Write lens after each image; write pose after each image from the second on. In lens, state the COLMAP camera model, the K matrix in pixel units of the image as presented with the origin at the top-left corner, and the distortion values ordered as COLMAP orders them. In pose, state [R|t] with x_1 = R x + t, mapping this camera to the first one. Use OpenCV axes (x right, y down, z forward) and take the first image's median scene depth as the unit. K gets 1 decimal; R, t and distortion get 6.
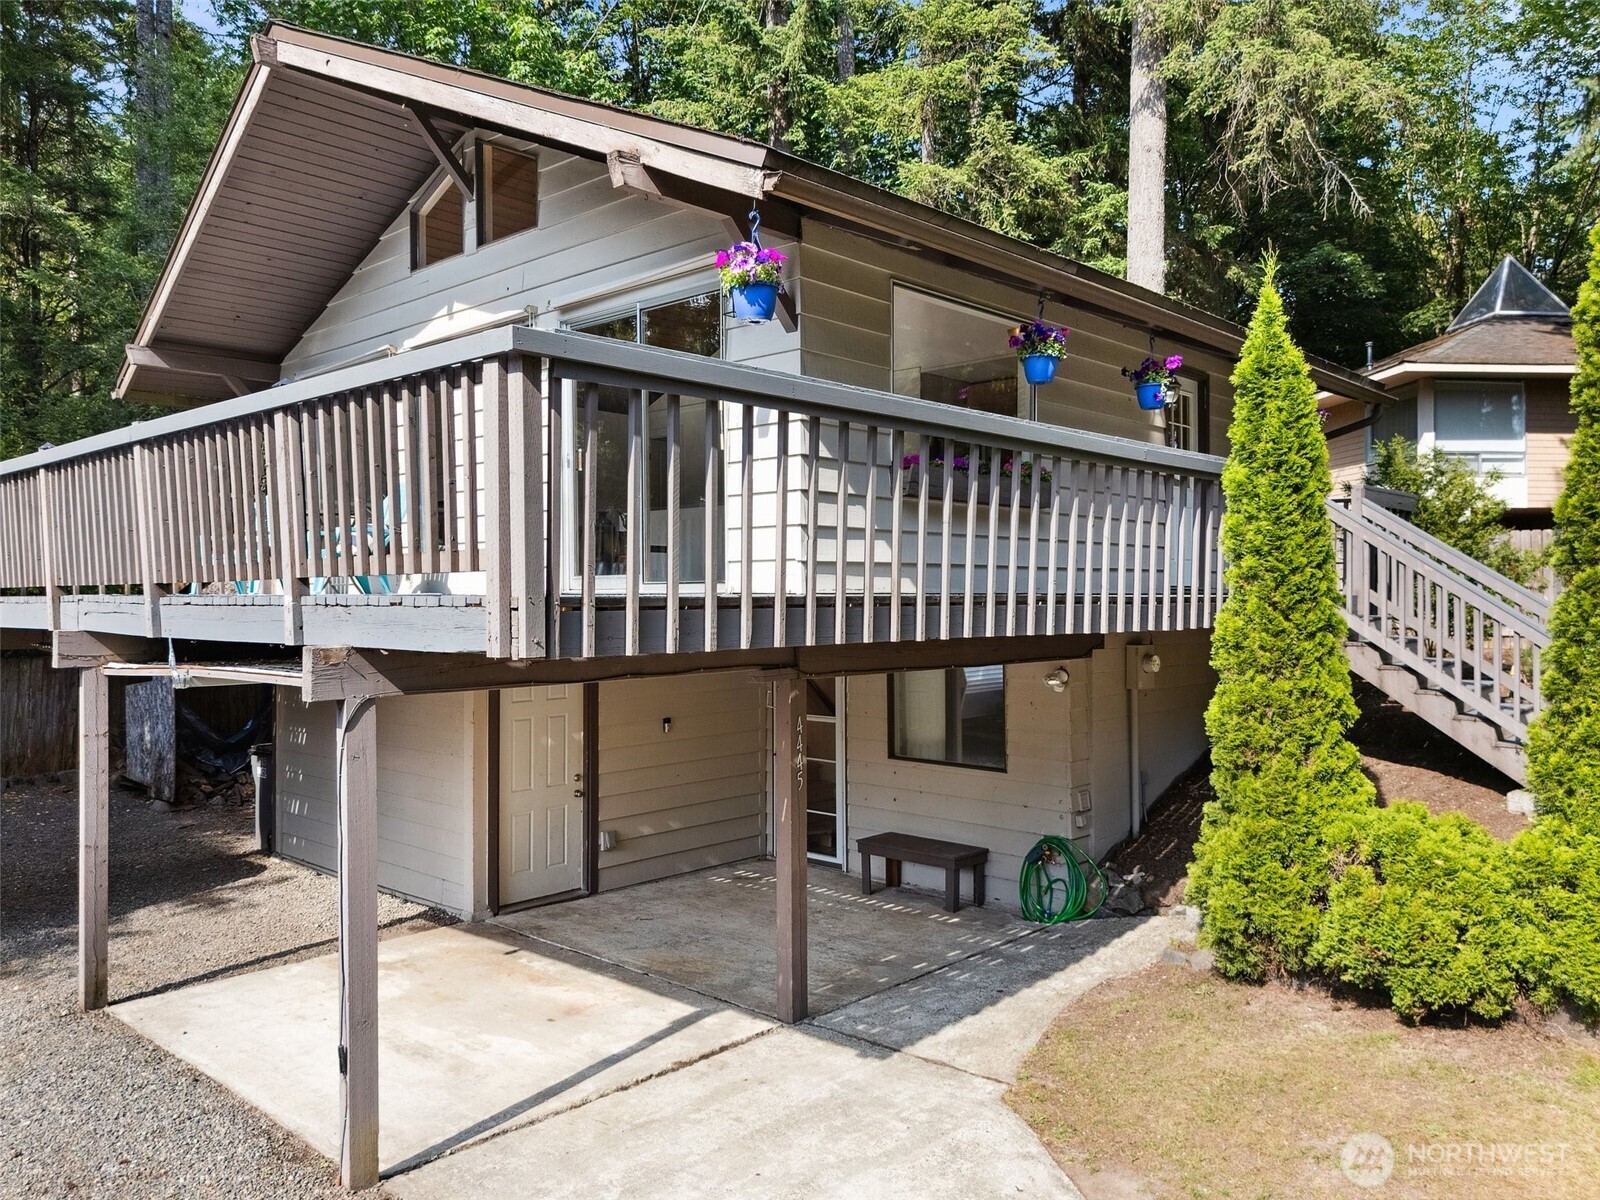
lens RADIAL K [[1180.0, 0, 791.9], [0, 1180.0, 603.4], [0, 0, 1]] dist [0.064950, -0.055808]
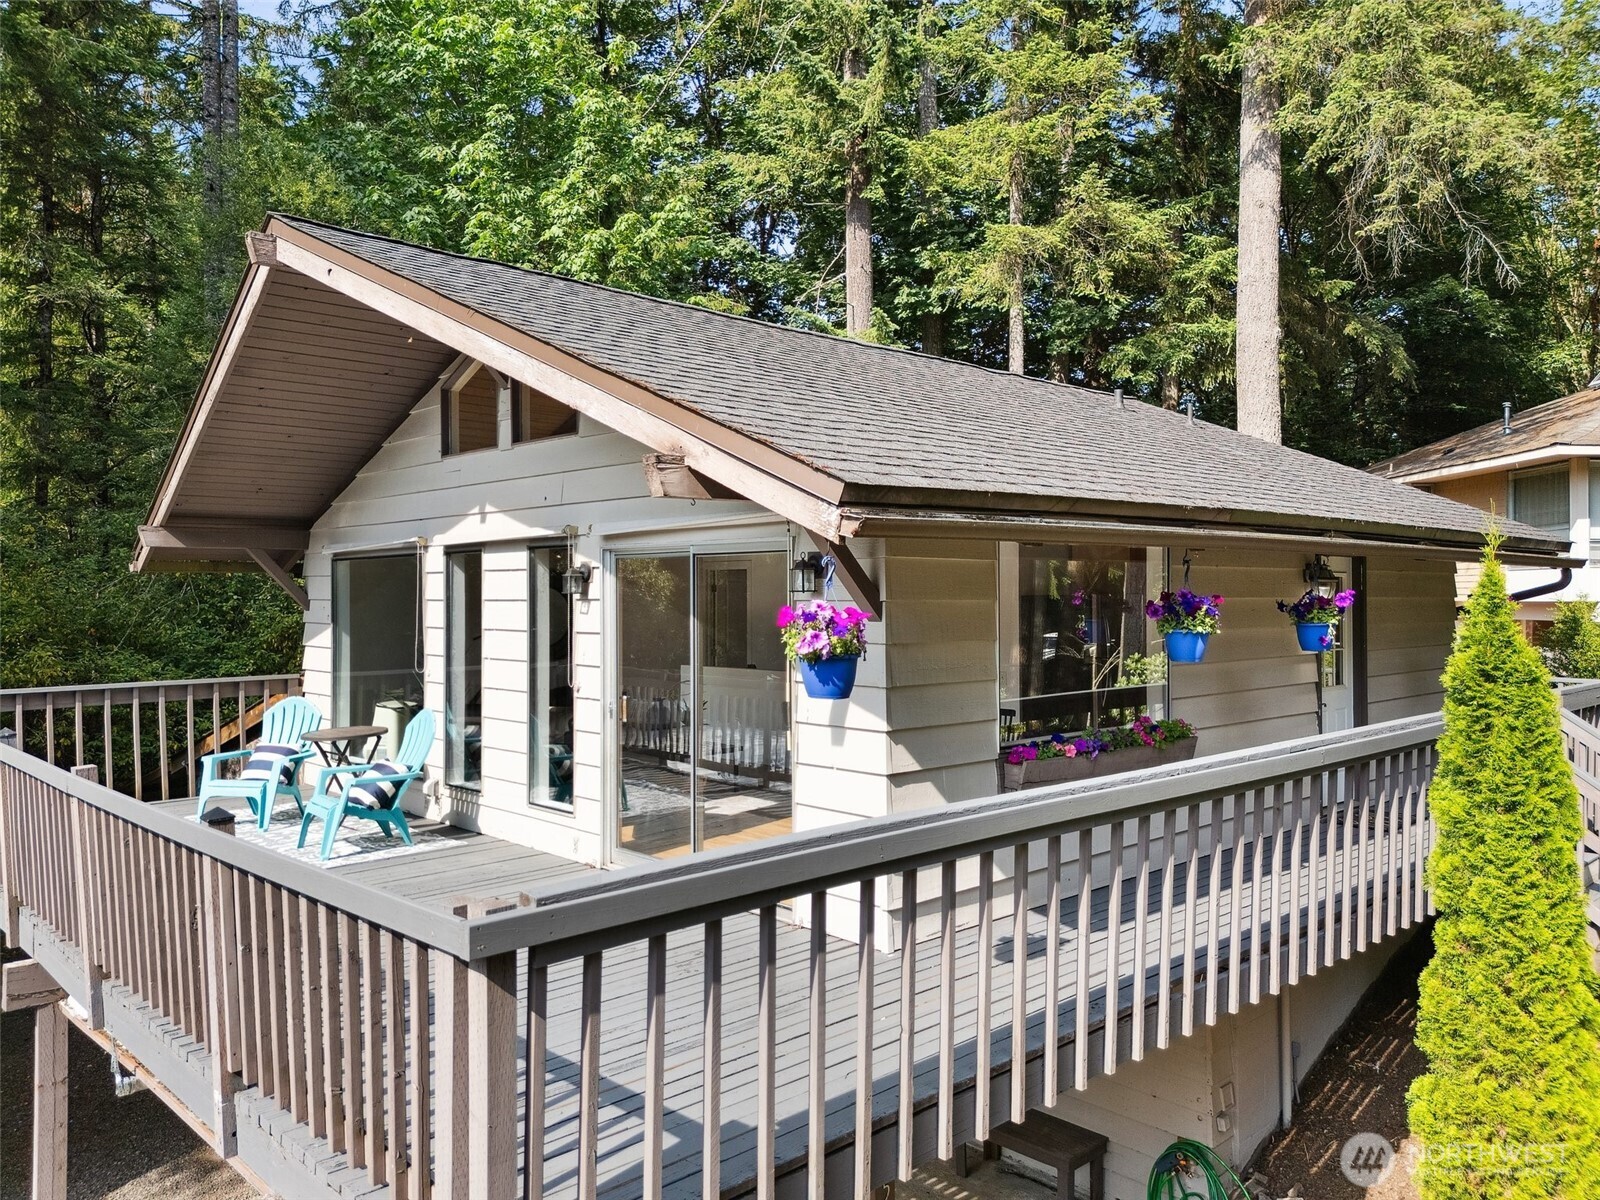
lens RADIAL K [[1180.0, 0, 791.9], [0, 1180.0, 603.4], [0, 0, 1]] dist [0.064950, -0.055808]
pose [[0.997937, 0.000904, -0.064187, -0.001738], [-0.000852, 0.999999, 0.000838, -0.081333], [0.064188, -0.000782, 0.997938, 0.065458]]
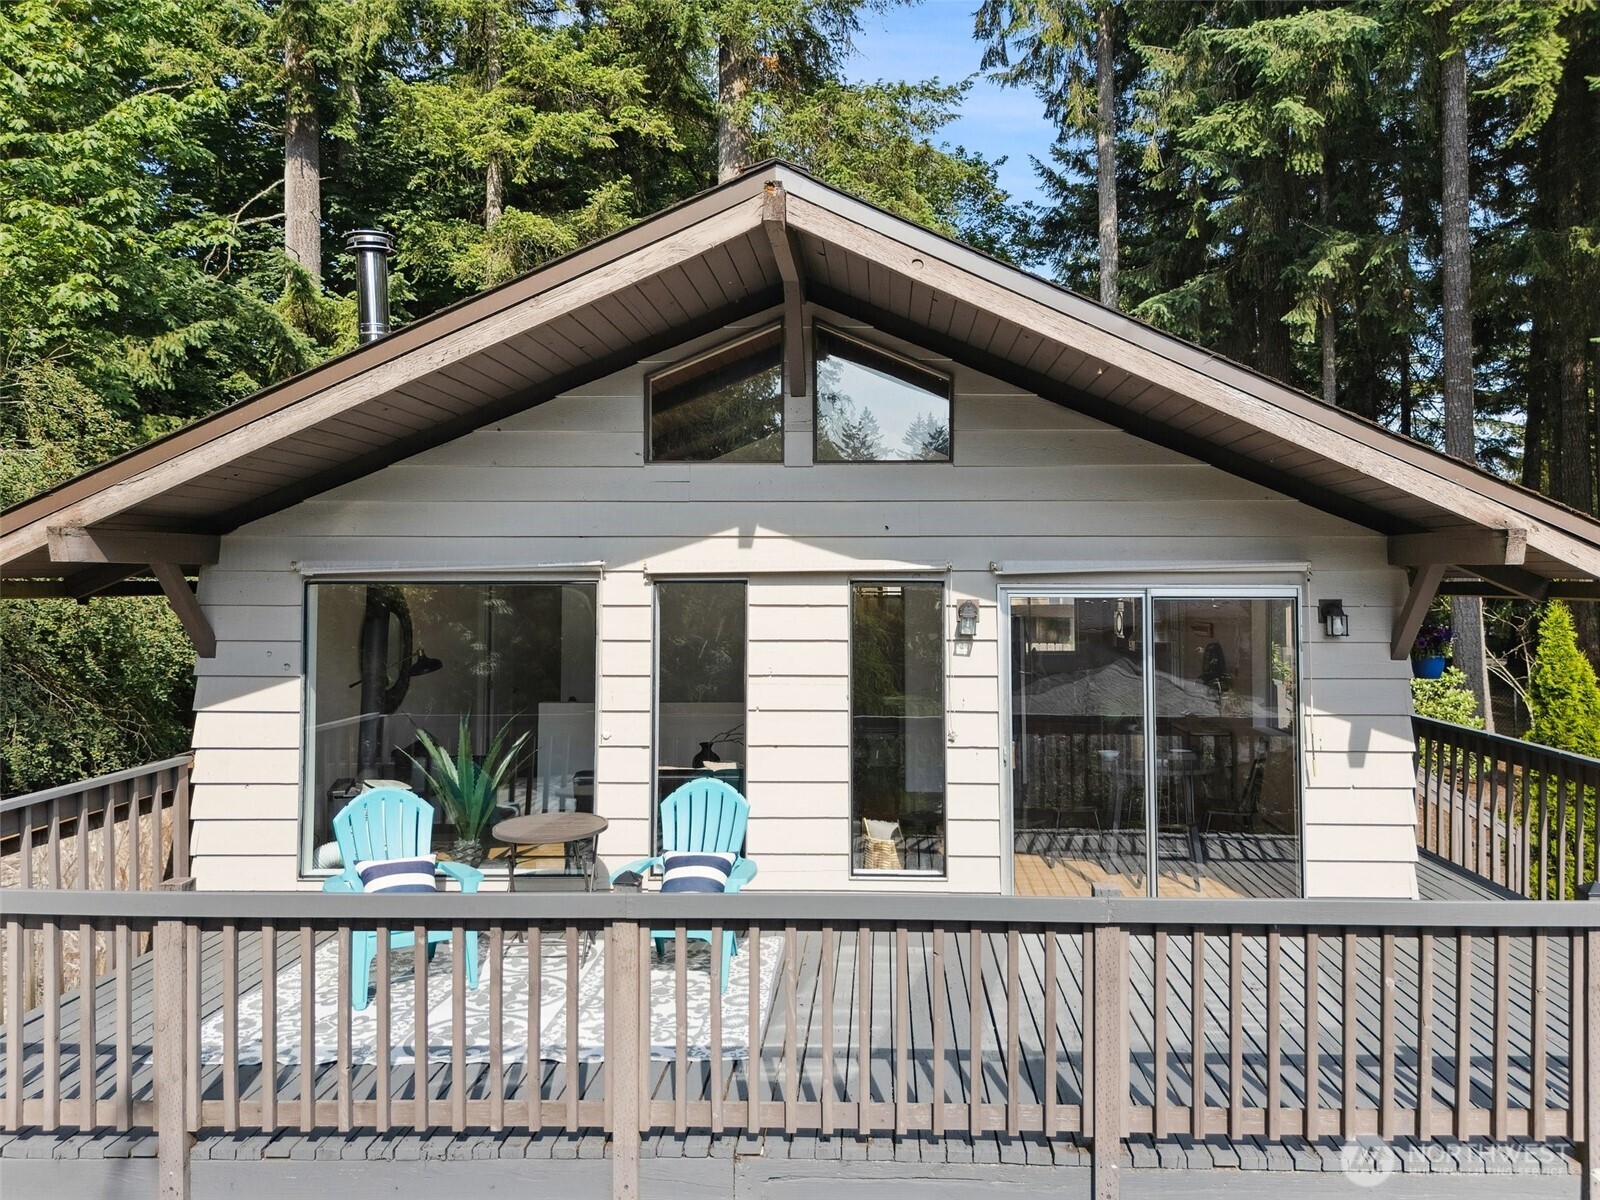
lens RADIAL K [[1180.0, 0, 791.9], [0, 1180.0, 603.4], [0, 0, 1]] dist [0.064950, -0.055808]
pose [[0.767625, -0.012326, 0.640781, -0.334943], [0.002419, 0.999864, 0.016336, -0.097961], [-0.640895, -0.010990, 0.767550, 0.195039]]
